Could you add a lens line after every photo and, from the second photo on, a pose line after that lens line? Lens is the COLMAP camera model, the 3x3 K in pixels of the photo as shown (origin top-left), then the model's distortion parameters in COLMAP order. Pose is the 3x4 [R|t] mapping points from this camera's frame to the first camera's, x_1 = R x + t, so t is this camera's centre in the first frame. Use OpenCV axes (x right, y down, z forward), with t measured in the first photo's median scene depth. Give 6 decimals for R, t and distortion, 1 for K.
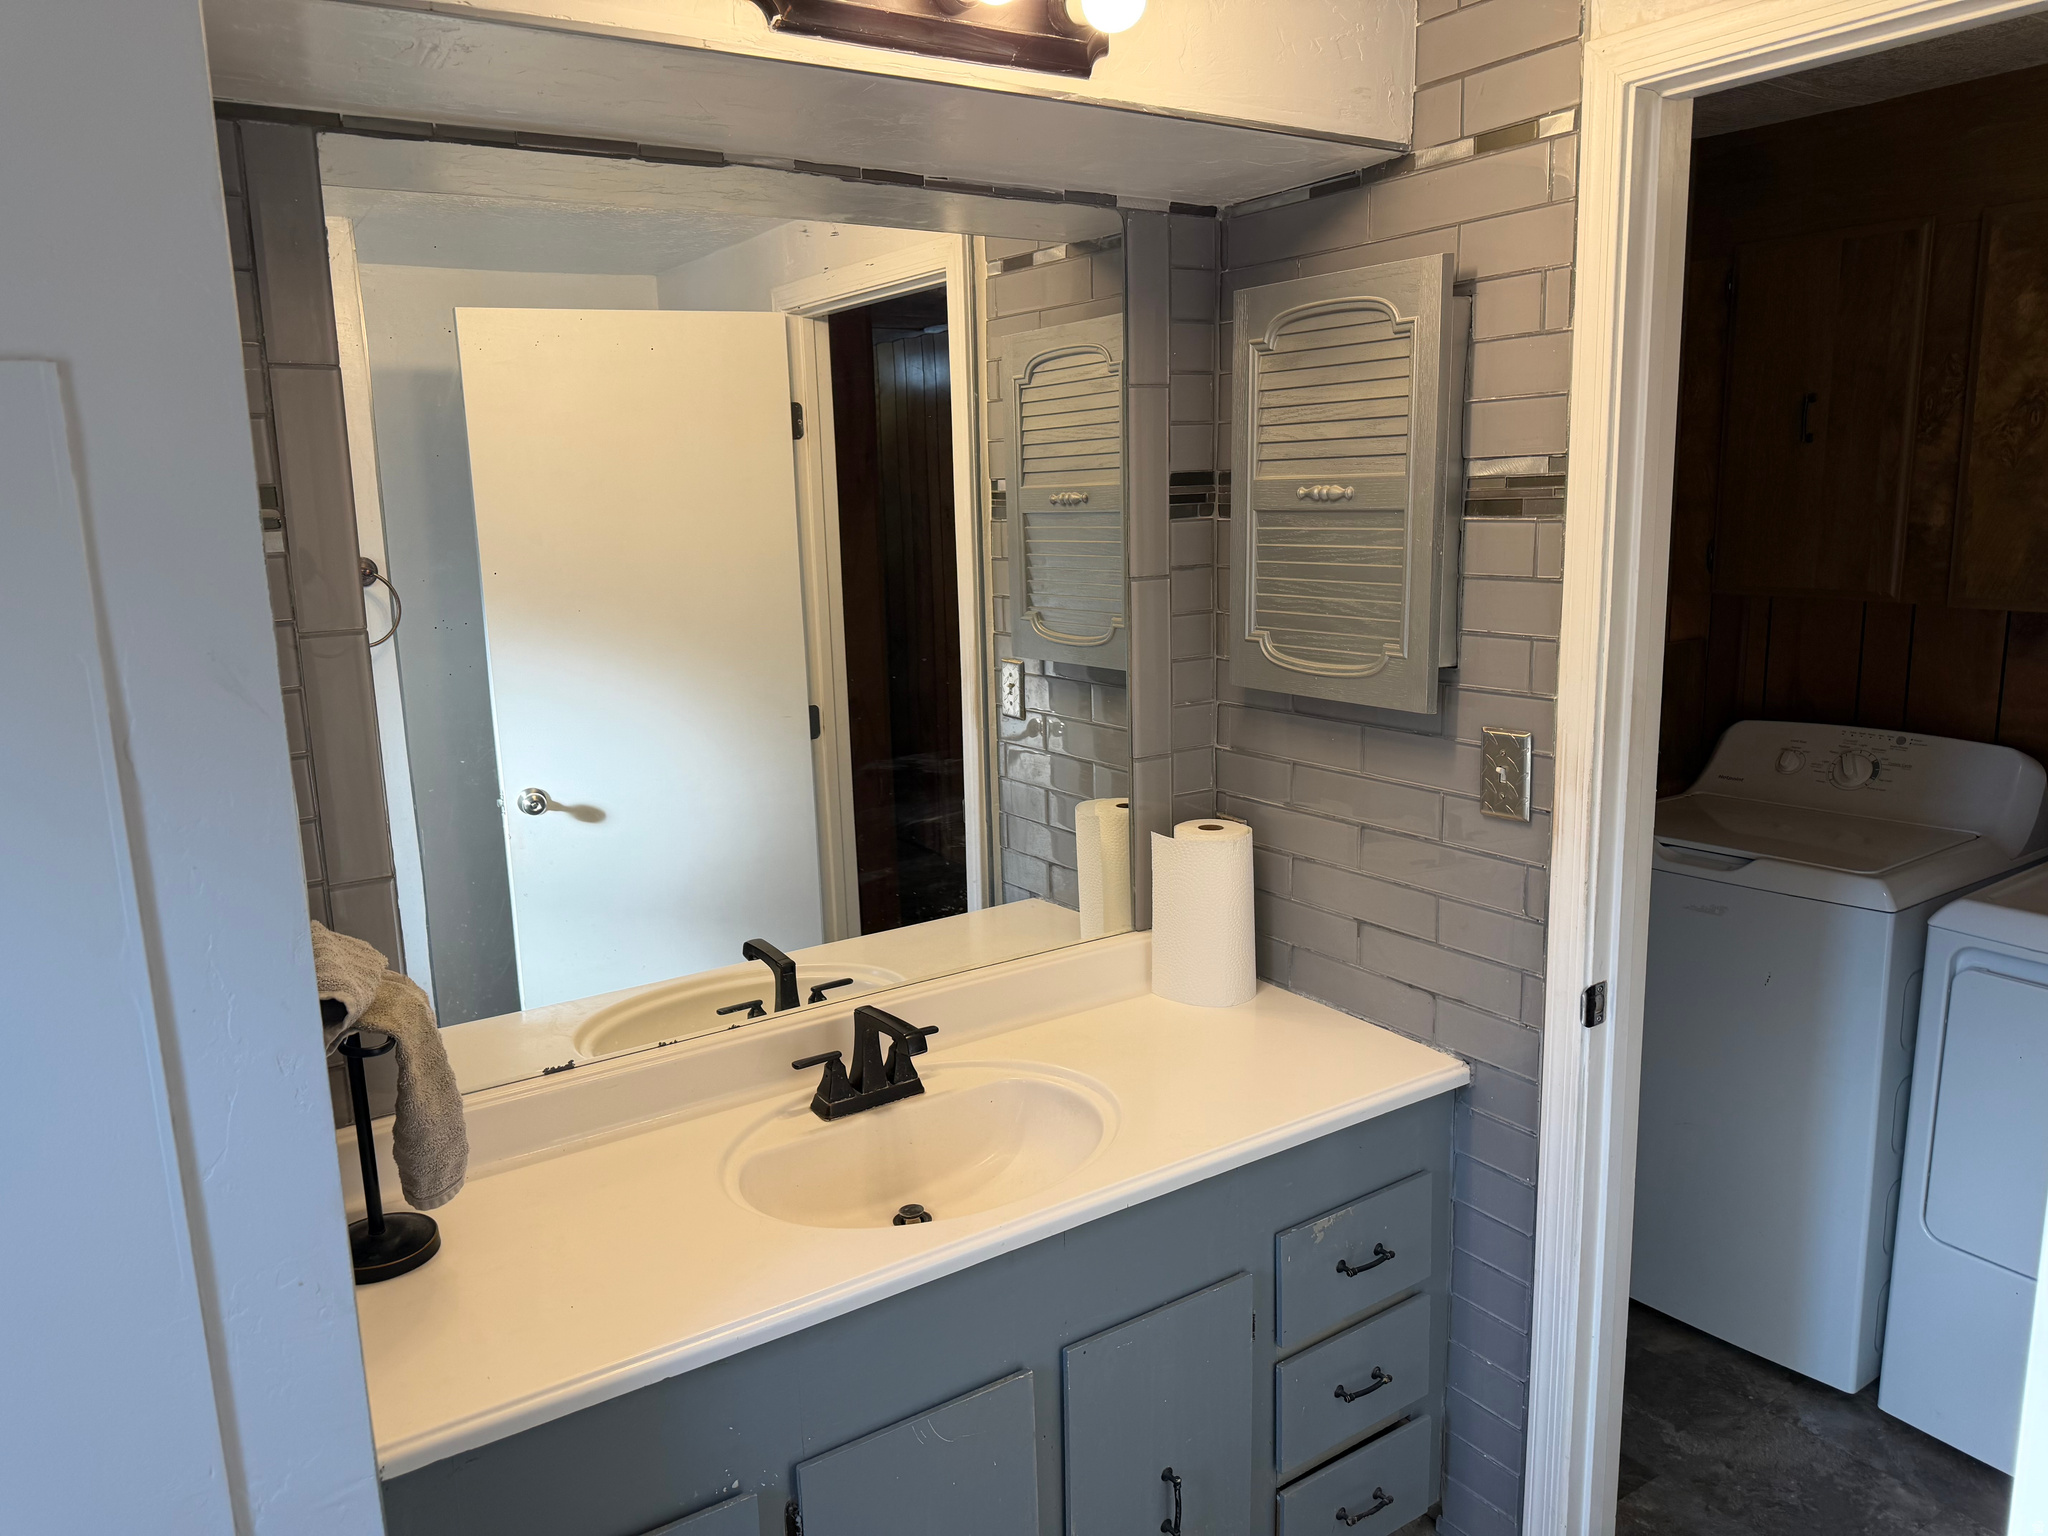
lens RADIAL K [[1437.1, 0, 1034.0], [0, 1437.1, 748.7], [0, 0, 1]] dist [0.079503, -0.096270]
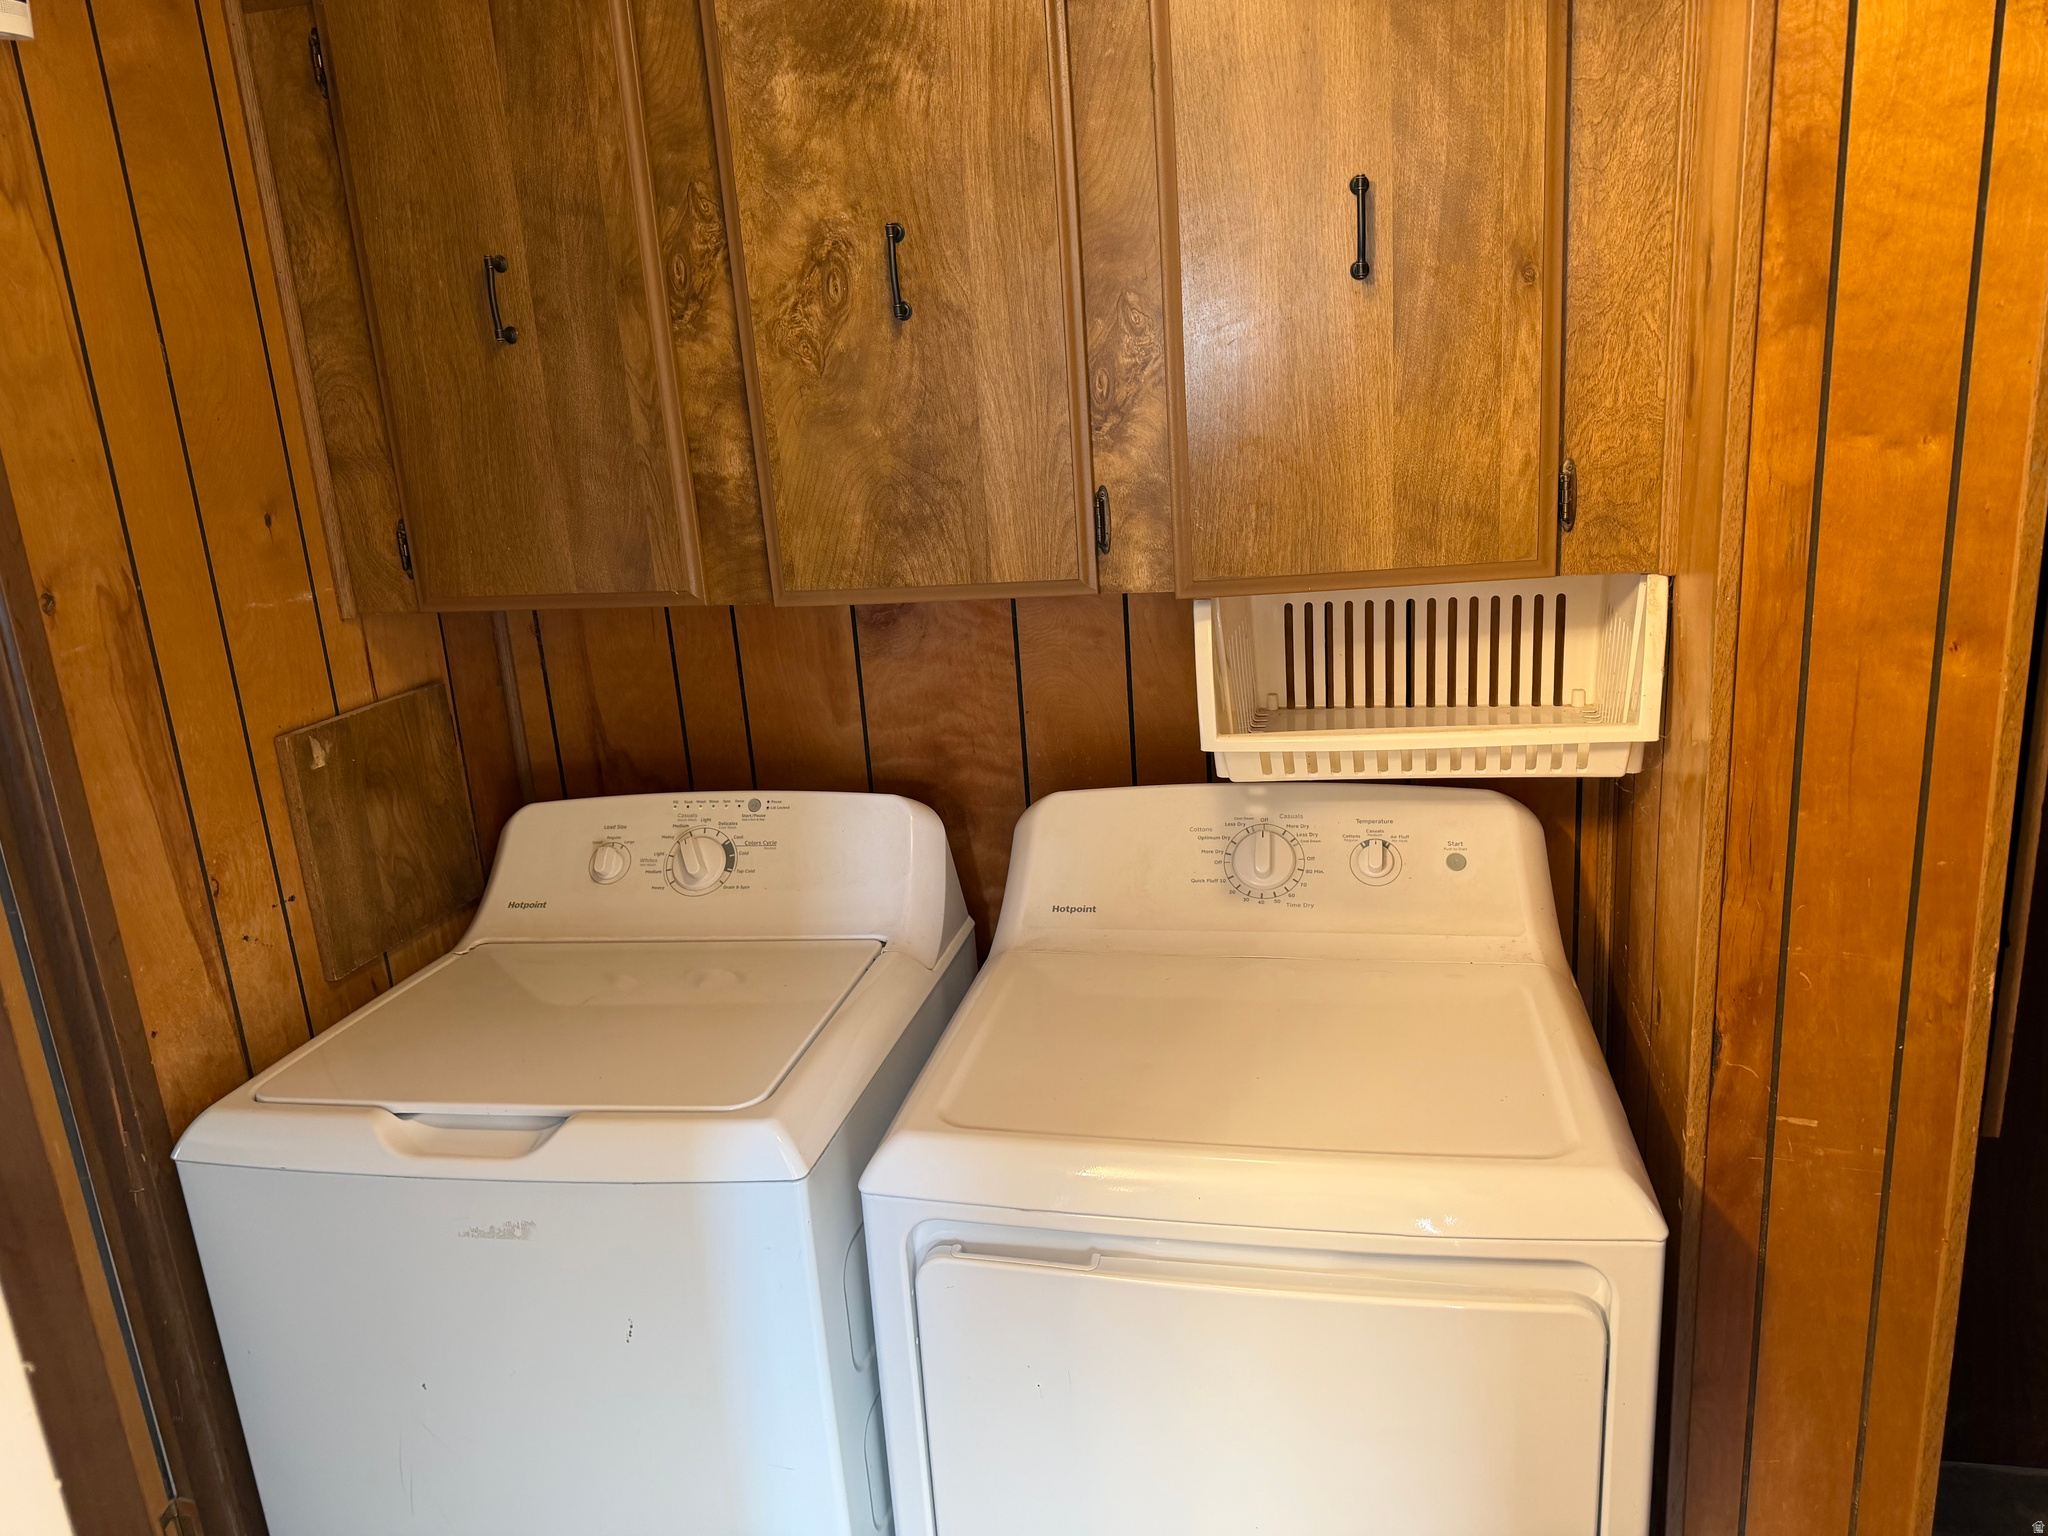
lens RADIAL K [[1437.1, 0, 1017.1], [0, 1437.1, 769.1], [0, 0, 1]] dist [0.079503, -0.096270]
pose [[0.740034, -0.217233, 0.636521, 0.294812], [0.178472, 0.975901, 0.125561, -0.087472], [-0.648457, 0.020682, 0.760970, 0.465575]]
